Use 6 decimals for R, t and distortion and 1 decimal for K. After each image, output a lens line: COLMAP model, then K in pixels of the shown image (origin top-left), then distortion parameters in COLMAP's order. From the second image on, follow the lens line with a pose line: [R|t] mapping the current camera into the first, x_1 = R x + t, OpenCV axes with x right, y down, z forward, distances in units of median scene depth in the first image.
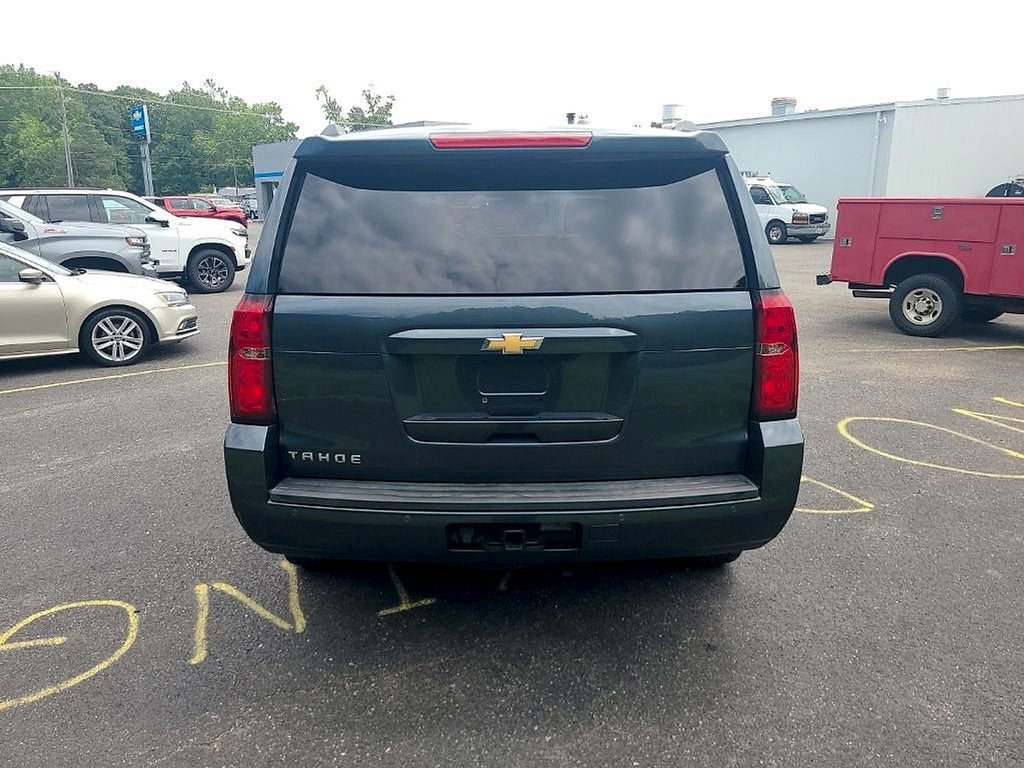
lens RADIAL K [[760.5, 0, 502.6], [0, 760.5, 386.9], [0, 0, 1]] dist [0.048883, -0.023441]
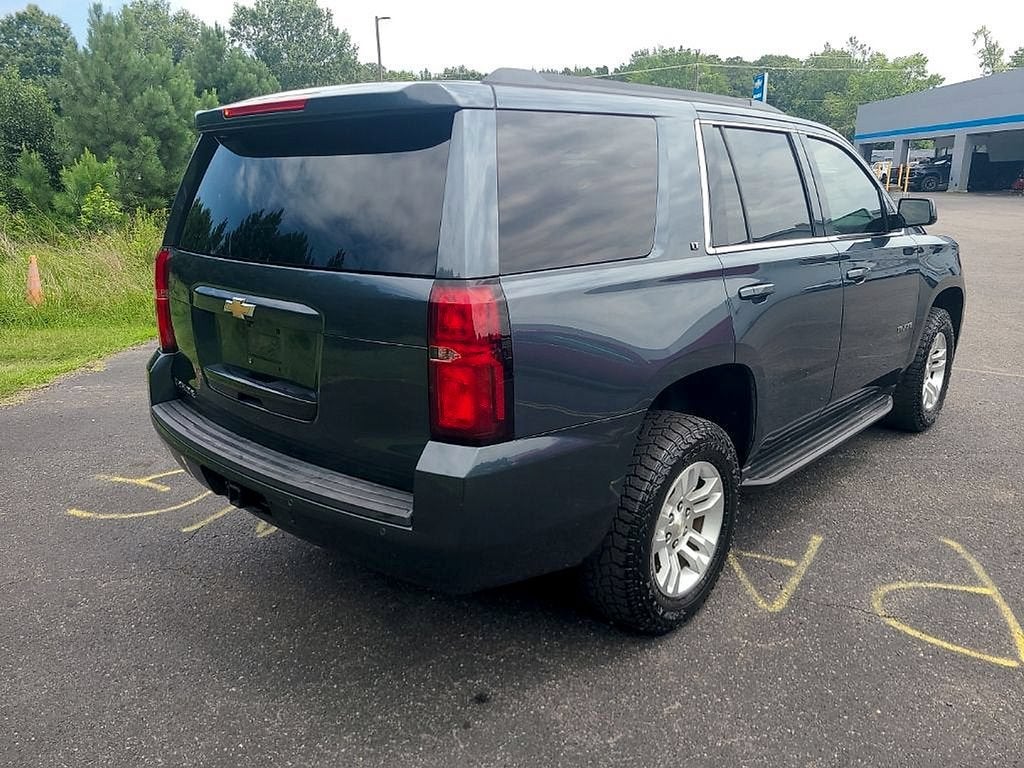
lens RADIAL K [[760.5, 0, 511.6], [0, 760.5, 381.0], [0, 0, 1]] dist [0.048883, -0.023441]
pose [[0.741505, 0.174177, -0.647945, 0.655708], [-0.150676, 0.984278, 0.092156, -0.074390], [0.653810, 0.029295, 0.756092, 0.311476]]
